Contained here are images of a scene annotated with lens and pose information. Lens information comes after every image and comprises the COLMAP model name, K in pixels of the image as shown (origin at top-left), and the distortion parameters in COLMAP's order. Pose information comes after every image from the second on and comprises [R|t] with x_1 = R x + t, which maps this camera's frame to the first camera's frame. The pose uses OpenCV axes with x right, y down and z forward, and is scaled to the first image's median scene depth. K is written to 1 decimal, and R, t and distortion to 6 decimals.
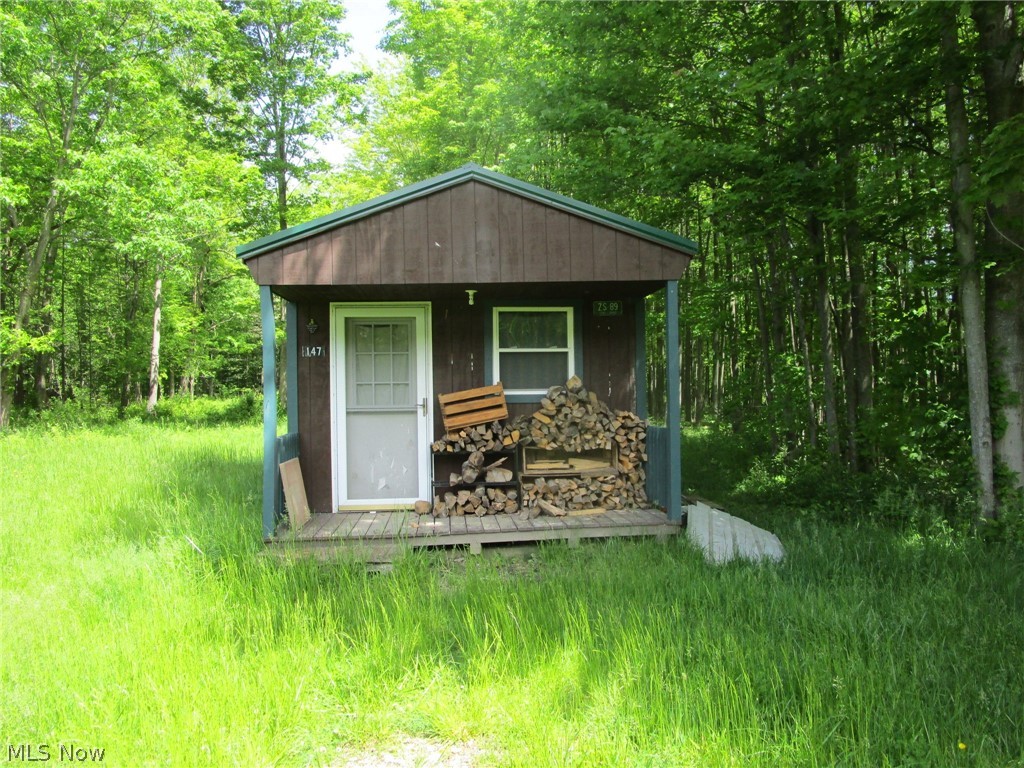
lens RADIAL K [[735.4, 0, 505.4], [0, 735.4, 391.2], [0, 0, 1]] dist [-0.035711, 0.017168]
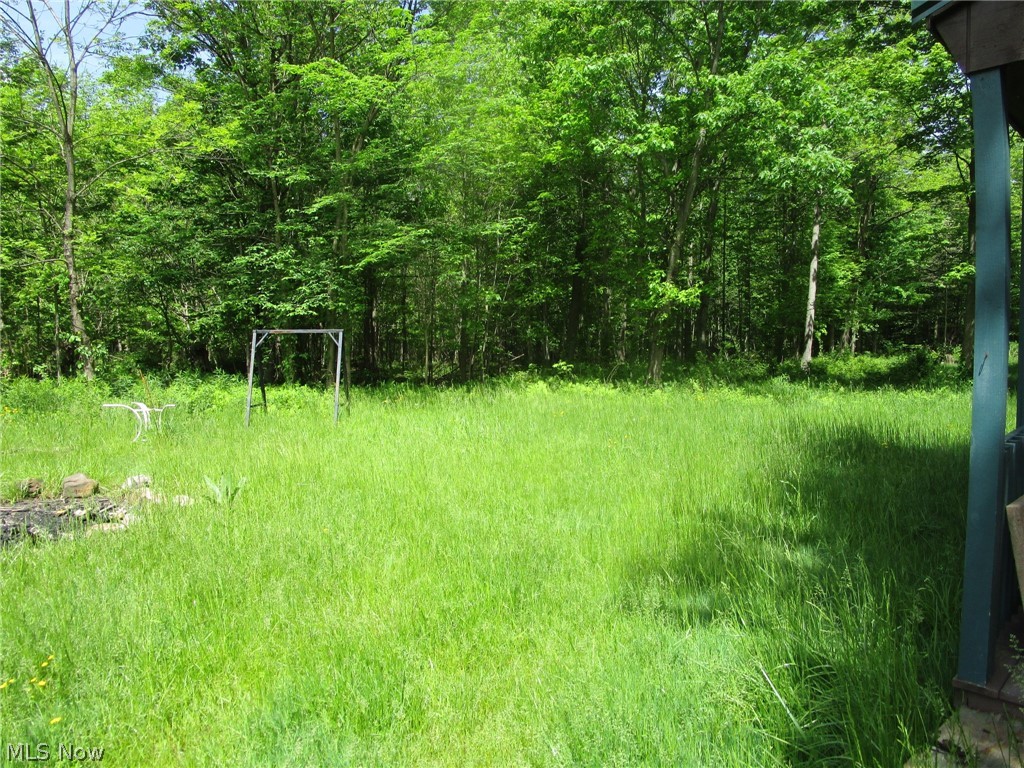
lens RADIAL K [[735.4, 0, 503.4], [0, 735.4, 391.6], [0, 0, 1]] dist [-0.035711, 0.017168]
pose [[0.657122, 0.045945, -0.752382, -0.036285], [-0.001435, 0.998215, 0.059705, 0.001997], [0.753783, -0.038154, 0.656015, 0.098593]]
